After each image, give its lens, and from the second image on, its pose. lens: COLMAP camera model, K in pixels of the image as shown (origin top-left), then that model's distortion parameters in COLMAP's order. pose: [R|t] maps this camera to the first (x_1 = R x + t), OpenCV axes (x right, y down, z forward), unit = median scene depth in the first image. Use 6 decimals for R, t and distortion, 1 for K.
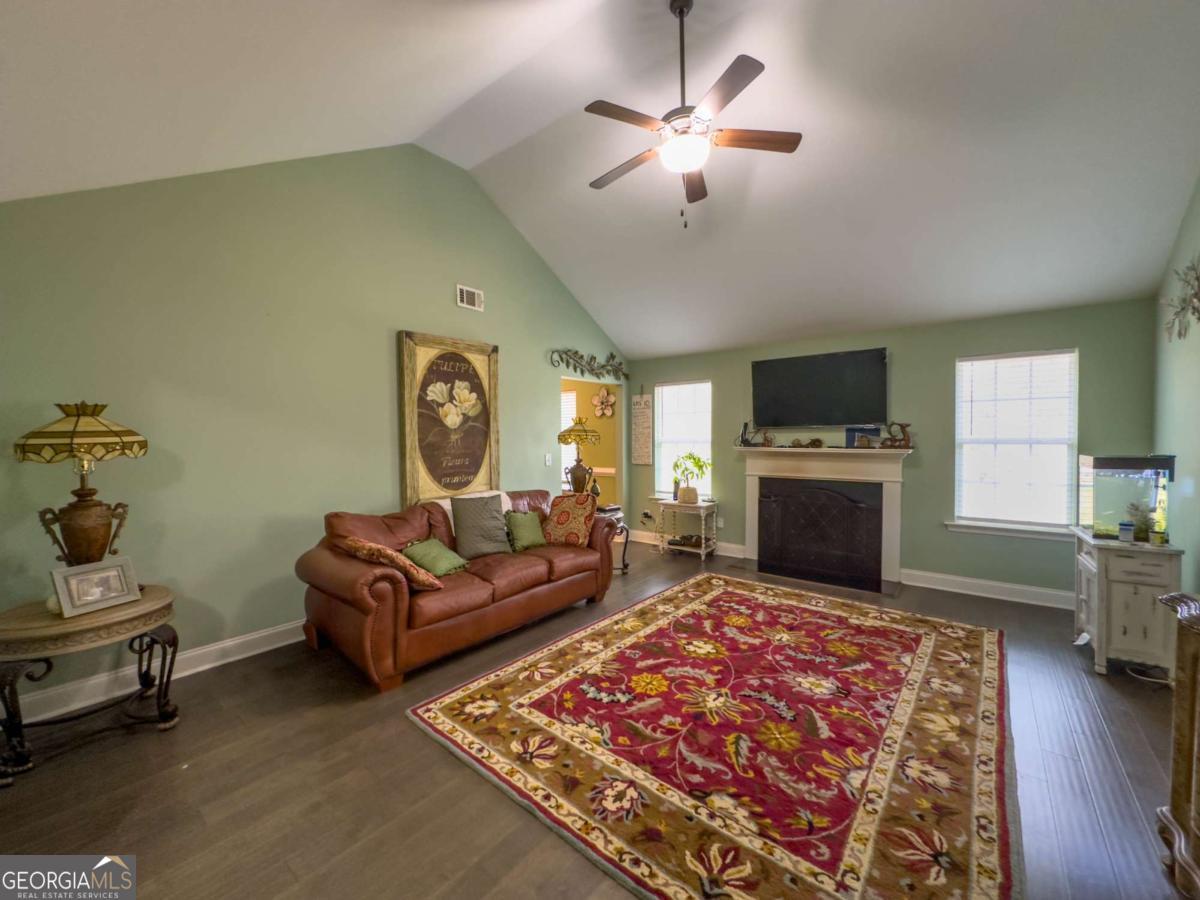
lens RADIAL K [[483.6, 0, 601.4], [0, 483.6, 450.2], [0, 0, 1]] dist [-0.002470, 0.000251]
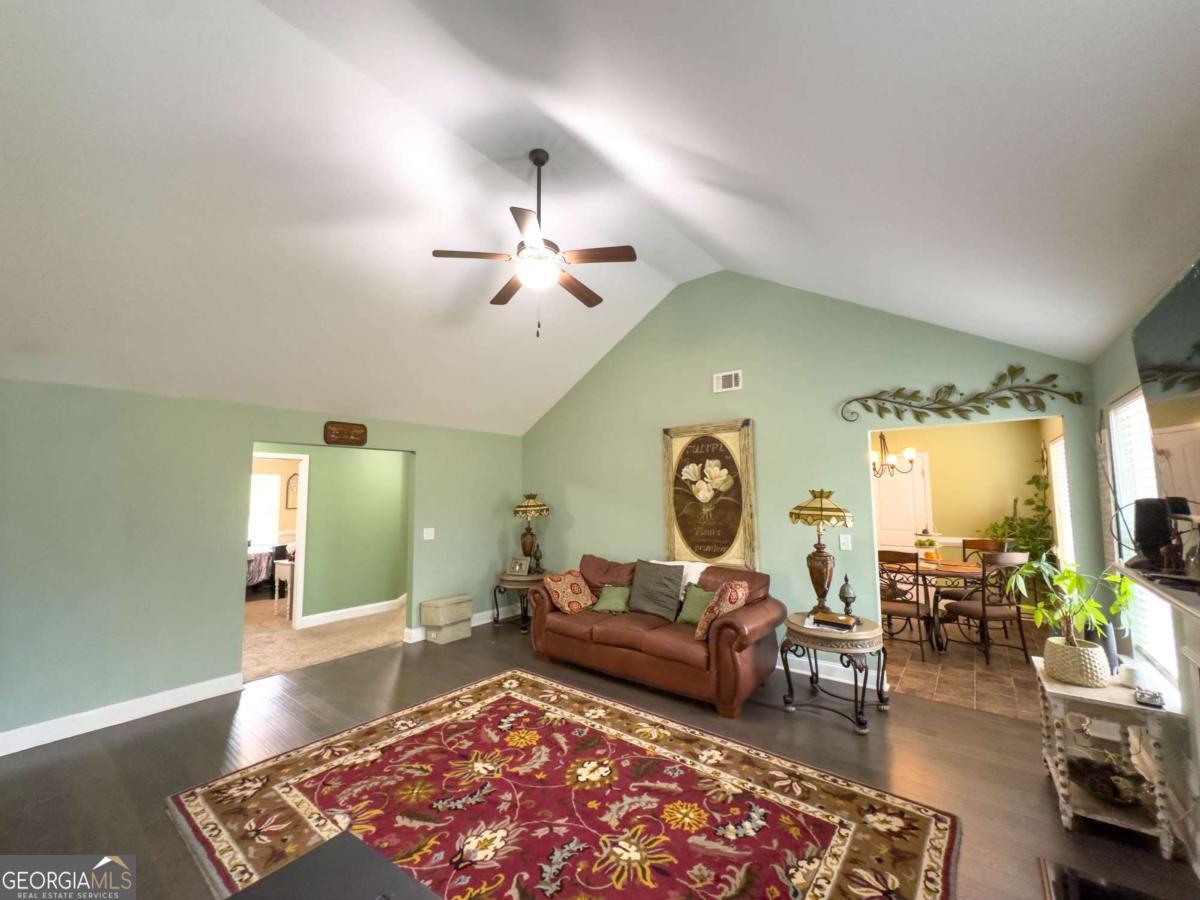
lens RADIAL K [[483.6, 0, 601.4], [0, 483.6, 450.2], [0, 0, 1]] dist [-0.002470, 0.000251]
pose [[-0.006136, -0.080406, -0.996743, 1.124458], [-0.016986, 0.996627, -0.080292, -0.096773], [0.999837, 0.016438, -0.007481, 1.024872]]
